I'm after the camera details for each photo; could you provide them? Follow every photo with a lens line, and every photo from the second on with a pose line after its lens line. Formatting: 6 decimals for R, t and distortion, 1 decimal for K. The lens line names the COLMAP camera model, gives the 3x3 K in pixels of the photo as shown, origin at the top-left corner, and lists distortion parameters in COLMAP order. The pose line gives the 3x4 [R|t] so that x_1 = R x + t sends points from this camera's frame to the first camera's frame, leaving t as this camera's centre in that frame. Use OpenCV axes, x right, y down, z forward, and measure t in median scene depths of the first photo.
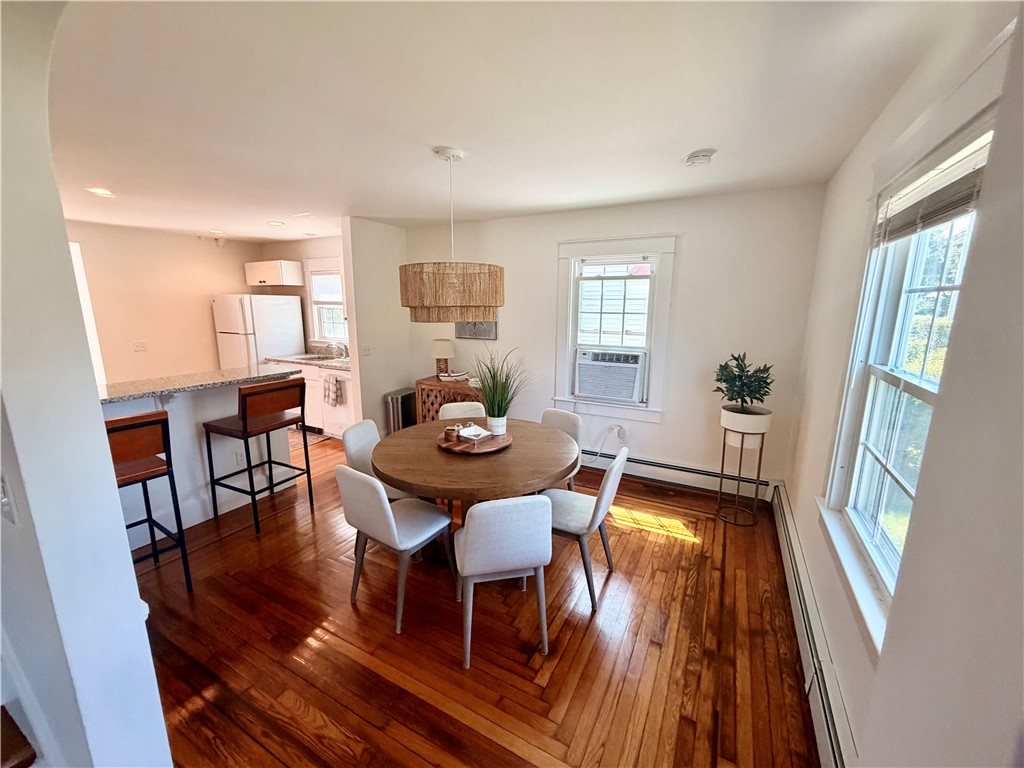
lens RADIAL K [[409.4, 0, 512.0], [0, 409.4, 384.0], [0, 0, 1]] dist [0.000609, 0.000325]
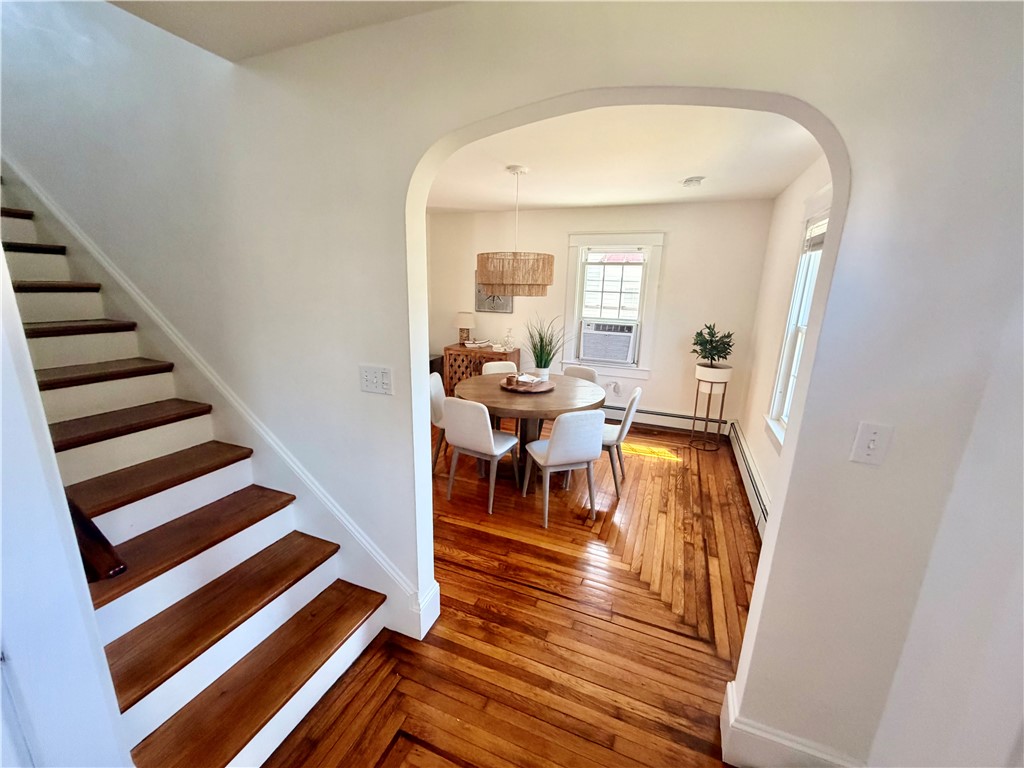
lens RADIAL K [[409.4, 0, 512.0], [0, 409.4, 384.0], [0, 0, 1]] dist [0.000609, 0.000325]
pose [[0.994241, -0.004881, 0.107054, -0.243245], [-0.000441, 0.998767, 0.049634, 0.057019], [-0.107164, -0.049396, 0.993014, -0.282854]]
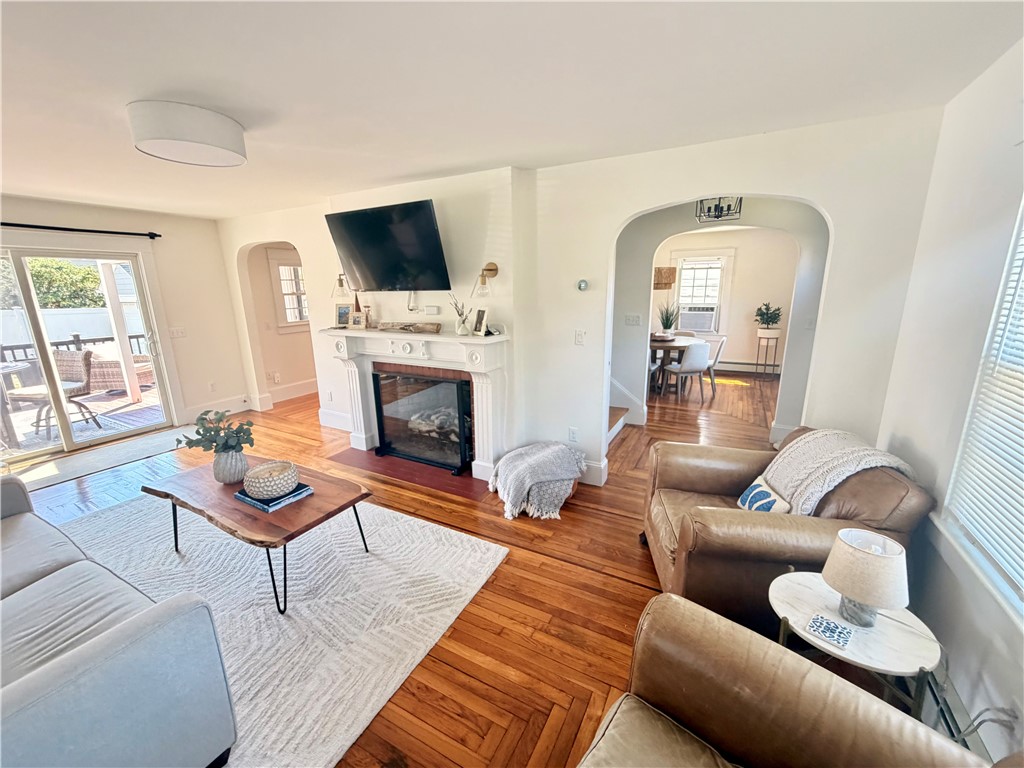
lens RADIAL K [[409.4, 0, 512.0], [0, 409.4, 384.0], [0, 0, 1]] dist [0.000609, 0.000325]
pose [[0.999802, -0.017880, -0.008703, -0.817243], [0.018219, 0.999008, 0.040628, 0.251201], [0.007968, -0.040778, 0.999136, -1.253571]]
